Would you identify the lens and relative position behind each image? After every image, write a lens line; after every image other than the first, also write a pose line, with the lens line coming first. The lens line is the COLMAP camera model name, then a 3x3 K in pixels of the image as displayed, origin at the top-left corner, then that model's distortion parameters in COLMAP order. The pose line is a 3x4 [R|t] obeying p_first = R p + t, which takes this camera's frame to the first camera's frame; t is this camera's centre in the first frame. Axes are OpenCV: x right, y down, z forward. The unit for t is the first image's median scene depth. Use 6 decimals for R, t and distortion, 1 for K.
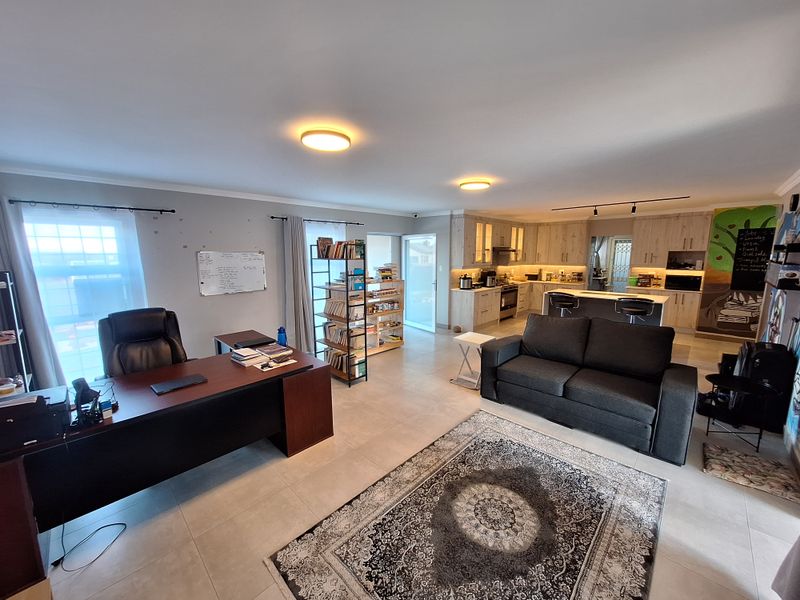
lens RADIAL K [[313.8, 0, 400.0], [0, 313.8, 300.0], [0, 0, 1]] dist [-0.000639, 0.000610]
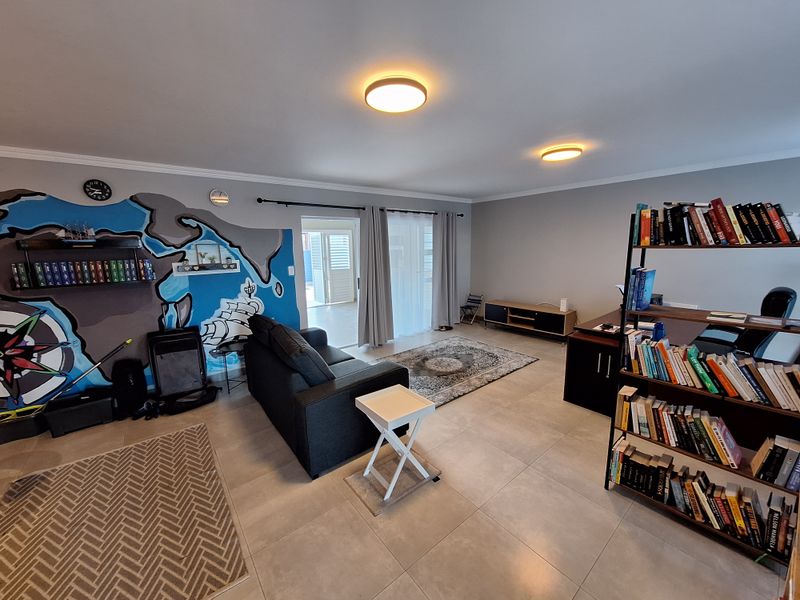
lens RADIAL K [[313.8, 0, 400.0], [0, 313.8, 300.0], [0, 0, 1]] dist [-0.000639, 0.000610]
pose [[-0.992376, 0.004745, 0.123153, 0.101102], [0.044110, 0.946739, 0.318968, -0.128787], [-0.115080, 0.321968, -0.939730, 0.887245]]
